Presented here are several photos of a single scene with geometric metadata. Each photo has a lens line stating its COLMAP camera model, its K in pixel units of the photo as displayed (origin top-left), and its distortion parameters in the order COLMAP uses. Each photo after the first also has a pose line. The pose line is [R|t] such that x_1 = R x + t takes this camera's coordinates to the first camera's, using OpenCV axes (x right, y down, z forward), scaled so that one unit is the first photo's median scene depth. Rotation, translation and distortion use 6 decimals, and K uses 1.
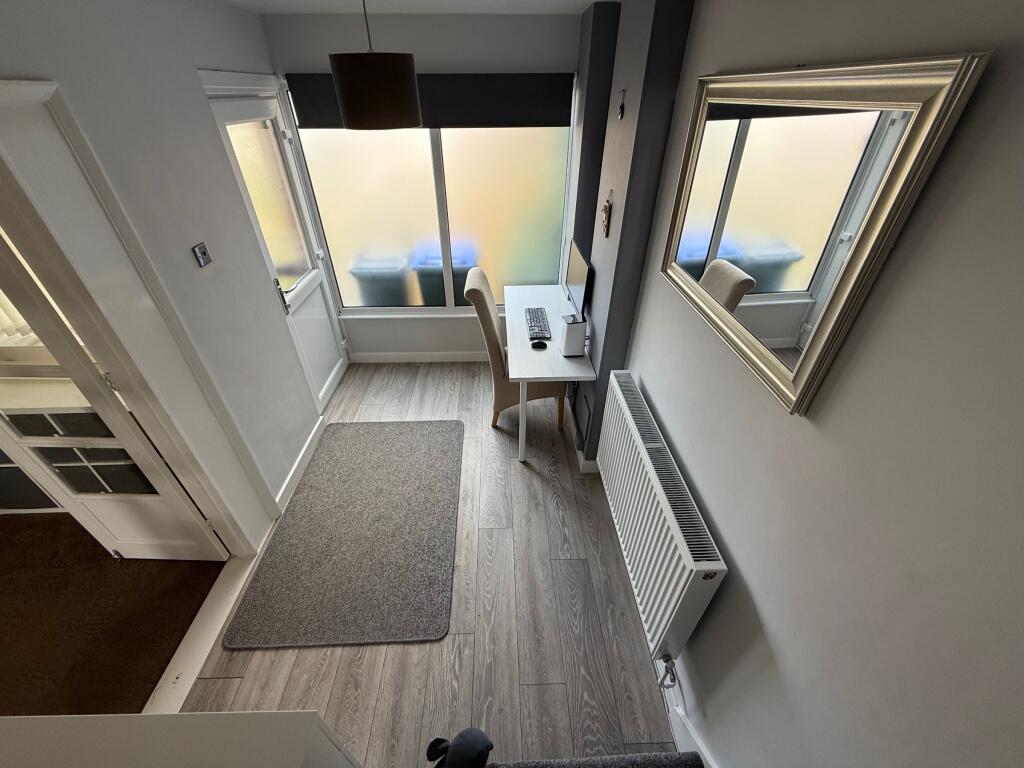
lens RADIAL K [[407.0, 0, 508.9], [0, 407.0, 384.2], [0, 0, 1]] dist [-0.000612, 0.000665]
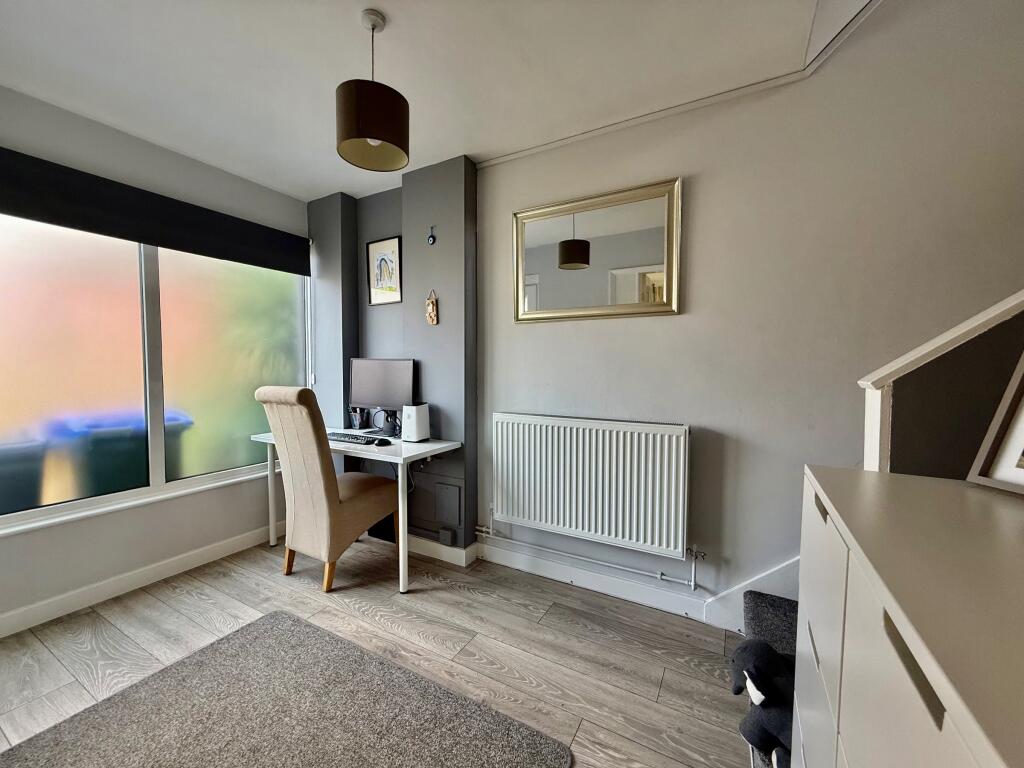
lens RADIAL K [[407.0, 0, 508.9], [0, 407.0, 384.2], [0, 0, 1]] dist [-0.000612, 0.000665]
pose [[0.516017, -0.032105, 0.855976, -0.573585], [0.496634, 0.825408, -0.268433, 0.186117], [-0.697912, 0.563623, 0.441869, 0.324494]]
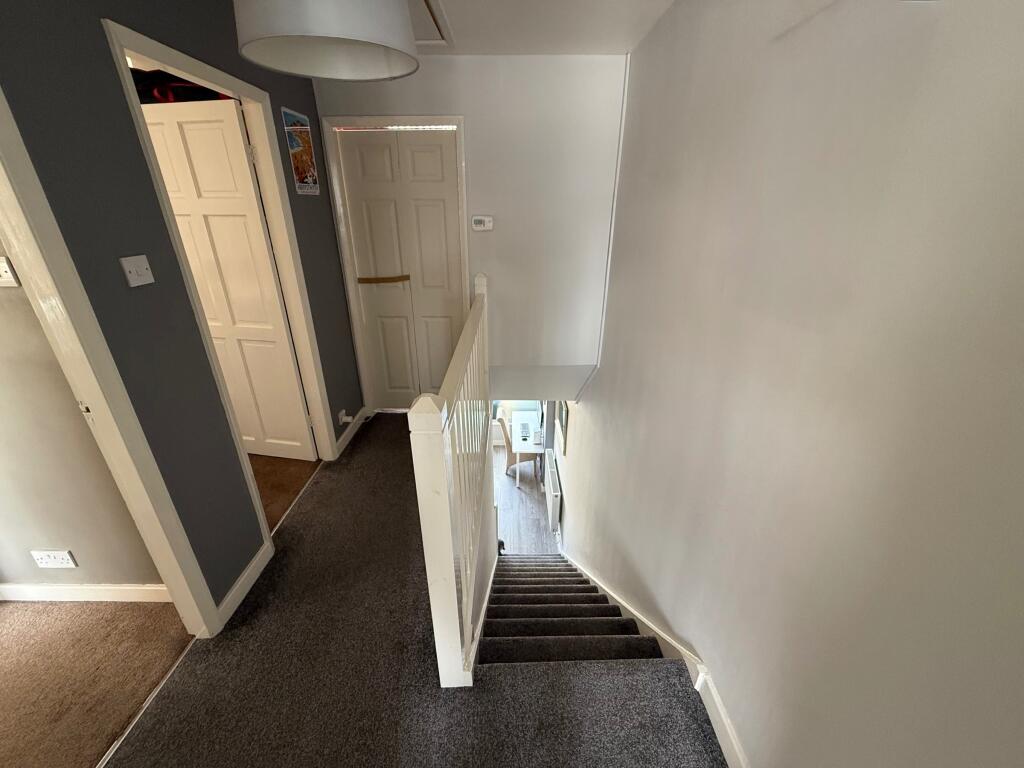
lens RADIAL K [[407.0, 0, 508.9], [0, 407.0, 384.2], [0, 0, 1]] dist [-0.000612, 0.000665]
pose [[0.999584, 0.015216, -0.024507, 0.032681], [-0.019926, 0.978519, -0.205192, 0.095074], [0.020858, 0.205594, 0.978415, -1.652097]]
